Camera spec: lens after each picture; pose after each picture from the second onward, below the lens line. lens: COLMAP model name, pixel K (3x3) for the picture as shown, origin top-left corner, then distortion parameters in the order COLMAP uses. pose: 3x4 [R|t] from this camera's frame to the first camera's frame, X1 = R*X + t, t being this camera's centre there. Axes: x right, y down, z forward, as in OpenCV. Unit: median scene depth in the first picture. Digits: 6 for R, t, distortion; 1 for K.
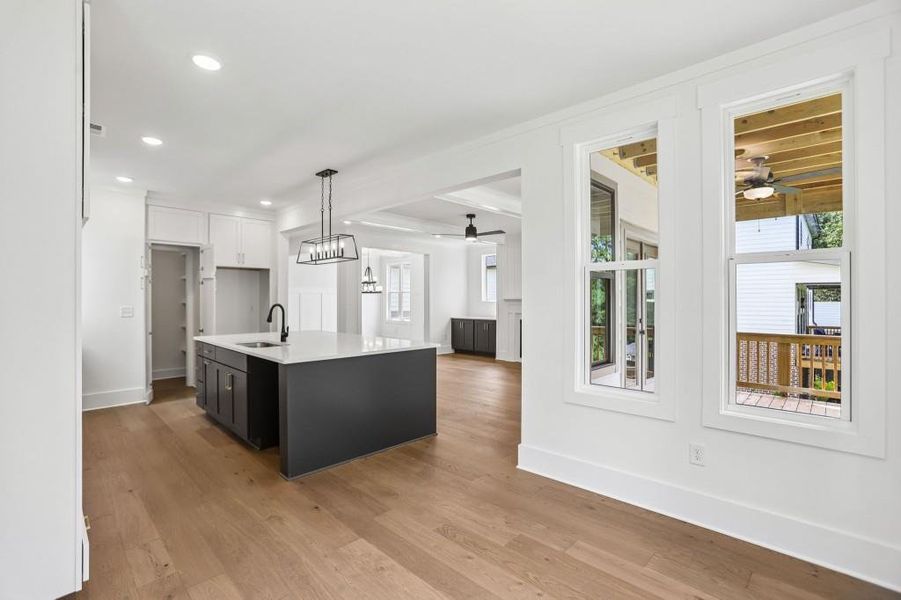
lens RADIAL K [[419.4, 0, 444.5], [0, 419.4, 300.9], [0, 0, 1]] dist [-0.067596, 0.026179]
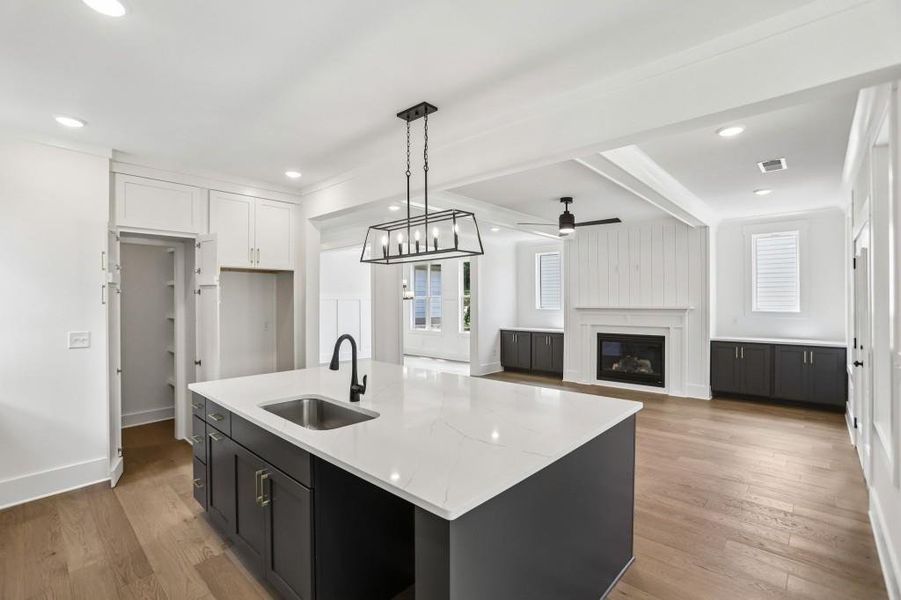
lens RADIAL K [[419.4, 0, 450.4], [0, 419.4, 298.3], [0, 0, 1]] dist [-0.067874, 0.027548]
pose [[0.999427, -0.004811, 0.033493, -0.195683], [0.005115, 0.999946, -0.009015, -0.024755], [-0.033448, 0.009181, 0.999398, 0.306510]]
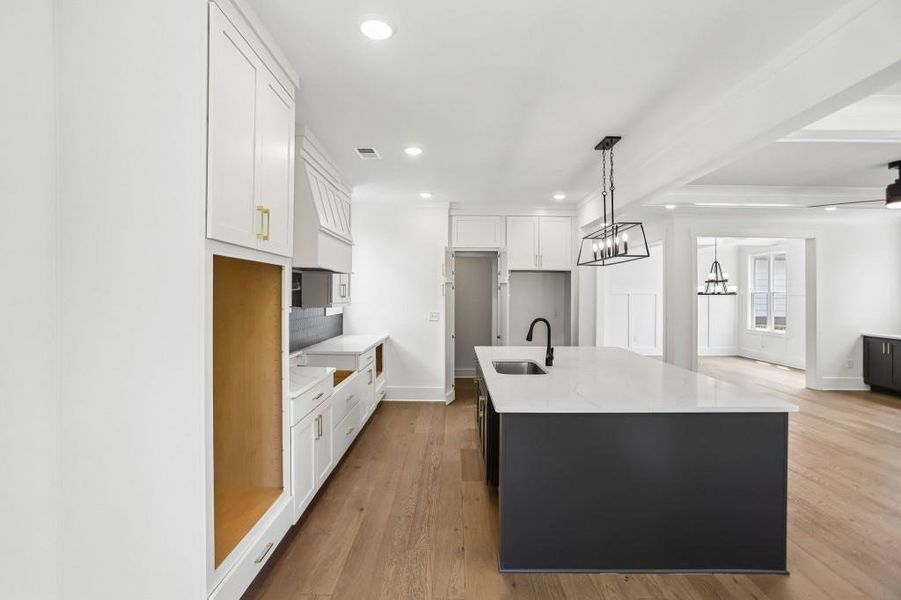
lens RADIAL K [[417.2, 0, 445.5], [0, 417.2, 291.5], [0, 0, 1]] dist [-0.041249, 0.014683]
pose [[0.693514, -0.000961, -0.720442, 0.036222], [-0.008823, 0.999913, -0.009828, -0.024220], [0.720389, 0.013173, 0.693445, 0.213683]]
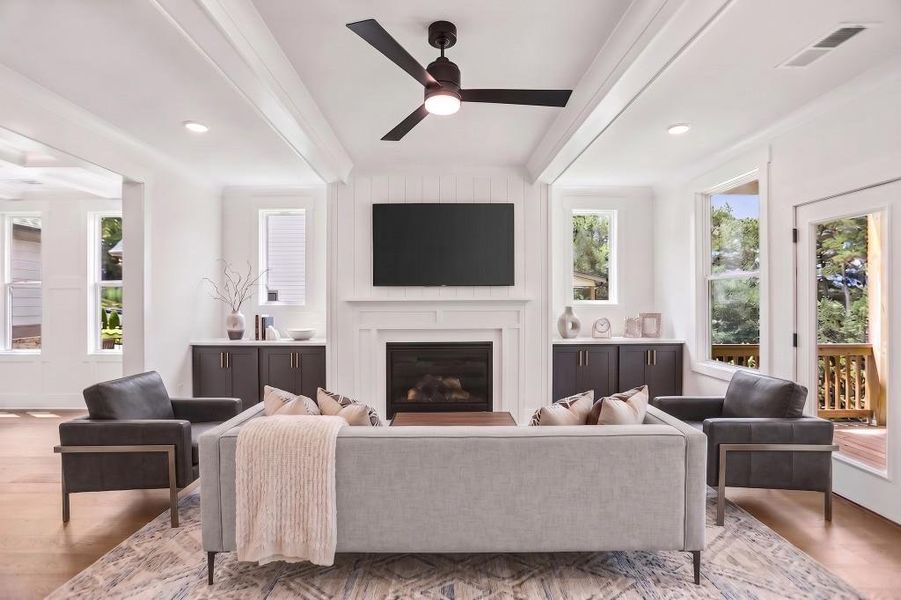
lens RADIAL K [[419.4, 0, 450.4], [0, 419.4, 298.3], [0, 0, 1]] dist [-0.067874, 0.027548]
pose [[0.705410, -0.002348, 0.708796, -0.167244], [0.007070, 0.999968, -0.003724, -0.006704], [-0.708764, 0.007638, 0.705404, 0.905774]]
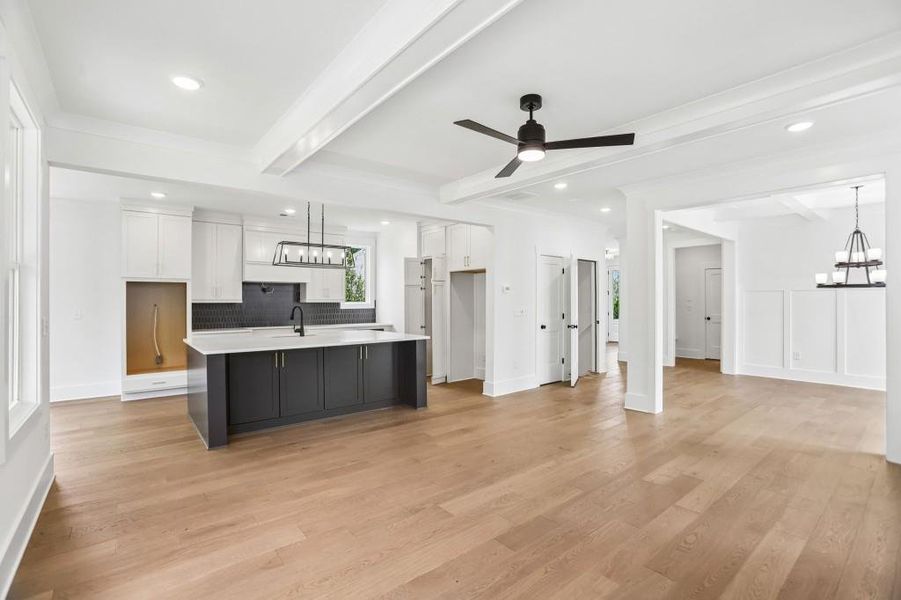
lens RADIAL K [[419.4, 0, 444.5], [0, 419.4, 300.9], [0, 0, 1]] dist [-0.067596, 0.026179]
pose [[-0.110574, -0.003028, -0.993863, 0.556236], [-0.001435, 0.999995, -0.002887, -0.003027], [0.993867, 0.001107, -0.110578, 1.105274]]
